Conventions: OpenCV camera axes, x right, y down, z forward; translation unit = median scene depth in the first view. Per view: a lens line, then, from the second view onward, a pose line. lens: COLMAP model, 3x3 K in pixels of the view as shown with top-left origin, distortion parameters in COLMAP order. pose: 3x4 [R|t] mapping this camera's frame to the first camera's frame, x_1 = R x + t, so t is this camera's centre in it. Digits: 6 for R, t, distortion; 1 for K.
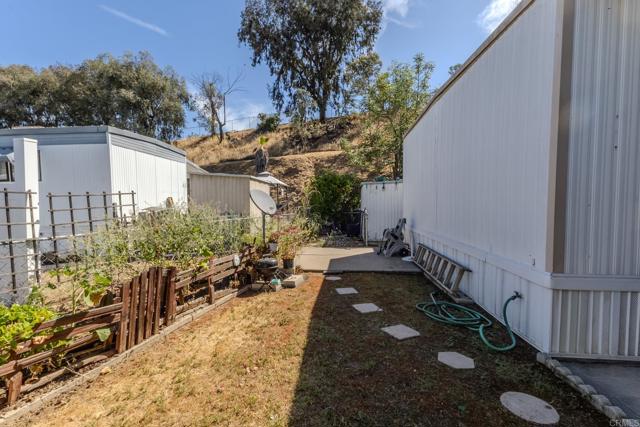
lens RADIAL K [[290.6, 0, 317.8], [0, 290.6, 217.6], [0, 0, 1]] dist [0.023224, 0.000411]
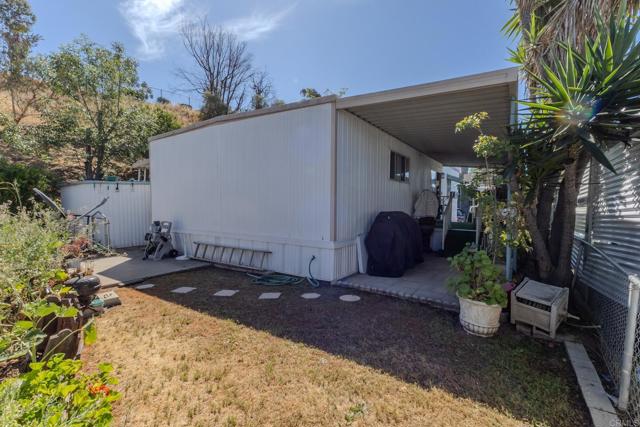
lens RADIAL K [[290.6, 0, 317.8], [0, 290.6, 217.6], [0, 0, 1]] dist [0.023224, 0.000411]
pose [[0.488961, -0.033458, 0.871664, -0.638398], [0.037023, 0.999160, 0.017584, -0.014418], [-0.871519, 0.023674, 0.489789, 0.047060]]
